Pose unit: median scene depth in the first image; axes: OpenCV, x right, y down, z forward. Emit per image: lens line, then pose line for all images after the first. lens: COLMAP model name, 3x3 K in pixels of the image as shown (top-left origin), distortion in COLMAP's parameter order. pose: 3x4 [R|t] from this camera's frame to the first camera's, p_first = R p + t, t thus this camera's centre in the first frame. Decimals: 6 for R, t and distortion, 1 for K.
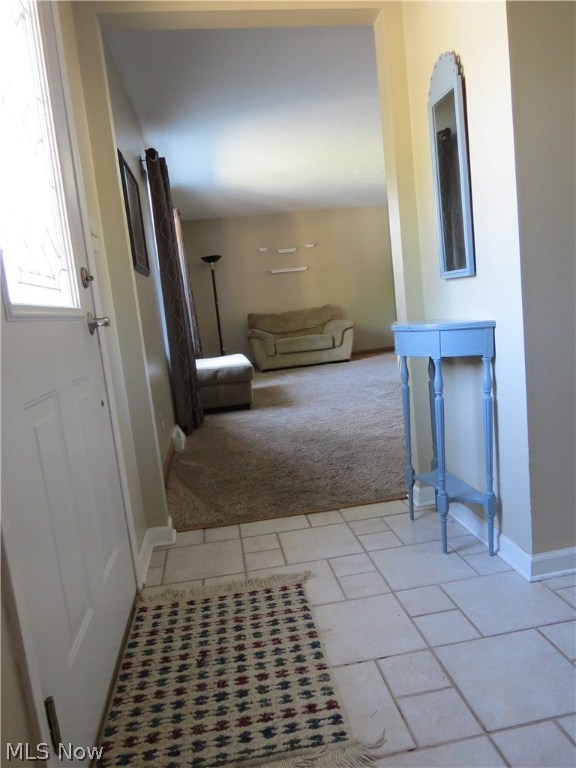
lens RADIAL K [[549.4, 0, 289.7], [0, 549.4, 385.1], [0, 0, 1]] dist [-0.010349, 0.005504]
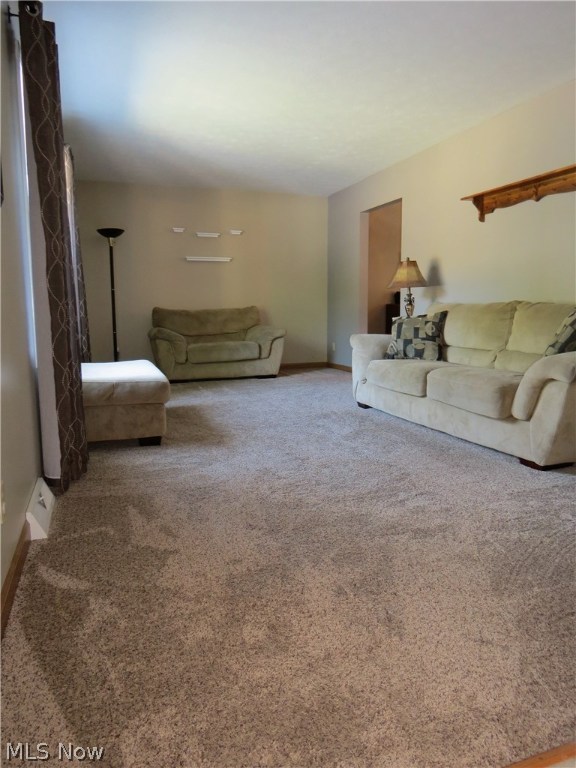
lens RADIAL K [[549.4, 0, 285.9], [0, 549.4, 383.0], [0, 0, 1]] dist [-0.010349, 0.005504]
pose [[0.978168, 0.071155, 0.195255, -0.037800], [-0.068147, 0.997431, -0.022092, -0.018158], [-0.196326, 0.008304, 0.980504, 0.198969]]
